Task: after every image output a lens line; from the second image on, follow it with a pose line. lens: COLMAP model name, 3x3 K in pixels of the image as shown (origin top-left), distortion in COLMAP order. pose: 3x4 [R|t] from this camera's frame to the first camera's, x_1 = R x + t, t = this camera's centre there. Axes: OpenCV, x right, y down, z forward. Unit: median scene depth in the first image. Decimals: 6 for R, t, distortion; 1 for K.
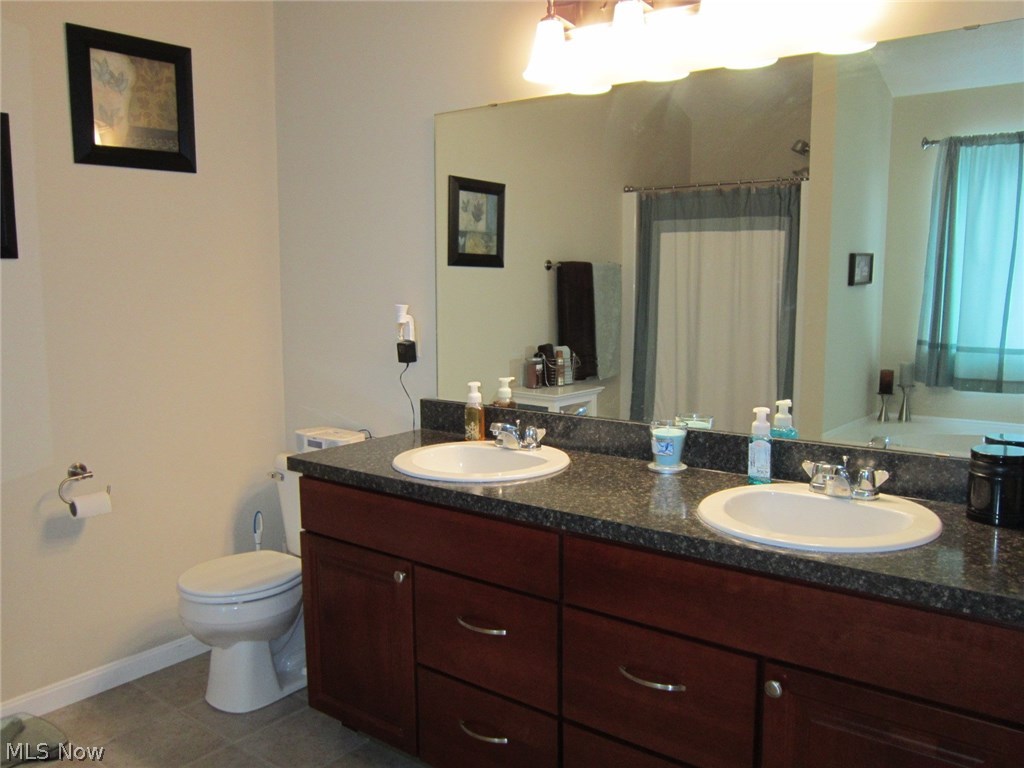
lens RADIAL K [[850.2, 0, 516.0], [0, 850.2, 388.8], [0, 0, 1]] dist [-0.045101, 0.022857]
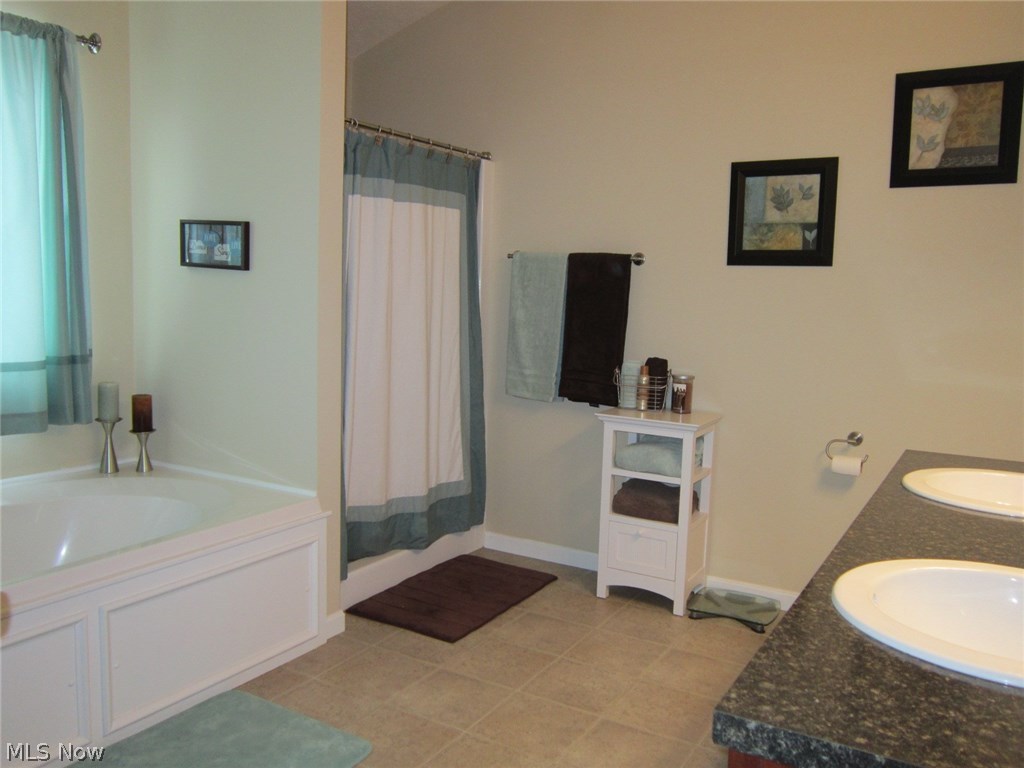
lens RADIAL K [[850.2, 0, 519.1], [0, 850.2, 383.0], [0, 0, 1]] dist [-0.045101, 0.022857]
pose [[0.124593, 0.115910, -0.985414, 0.654503], [-0.155201, 0.983205, 0.096027, -0.025350], [0.979995, 0.140973, 0.140490, 0.349068]]
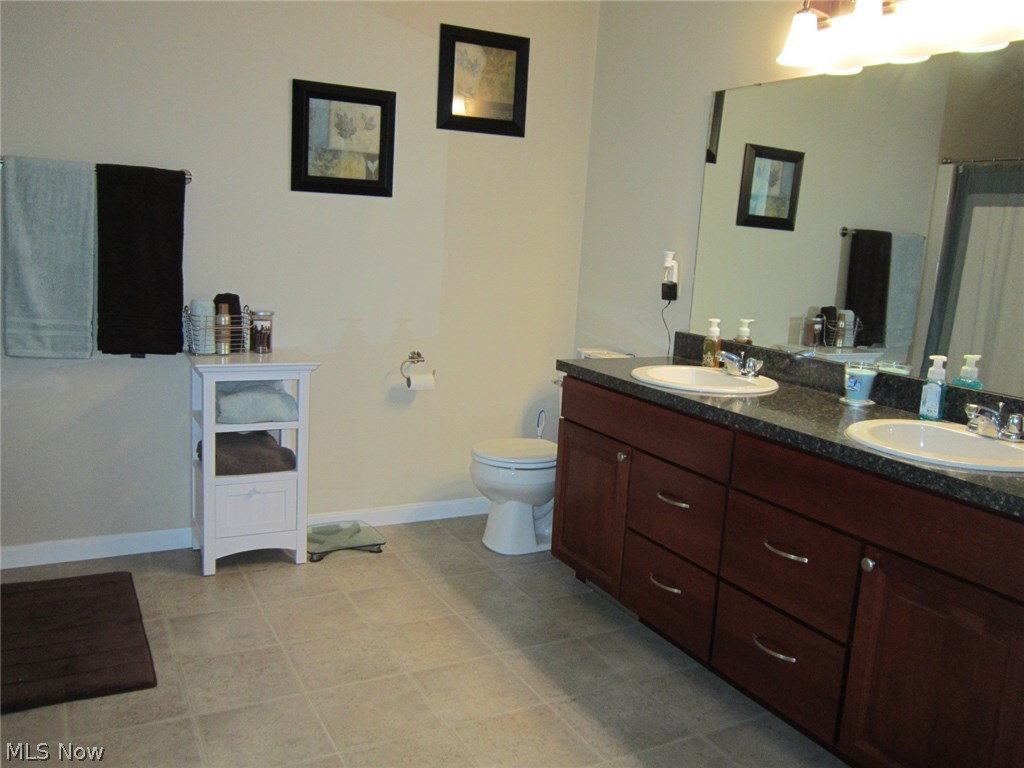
lens RADIAL K [[850.2, 0, 513.2], [0, 850.2, 384.0], [0, 0, 1]] dist [-0.045101, 0.022857]
pose [[0.914120, 0.125407, -0.385560, 0.164214], [-0.111626, 0.992055, 0.058022, 0.046195], [0.389773, -0.010001, 0.920856, -0.211031]]
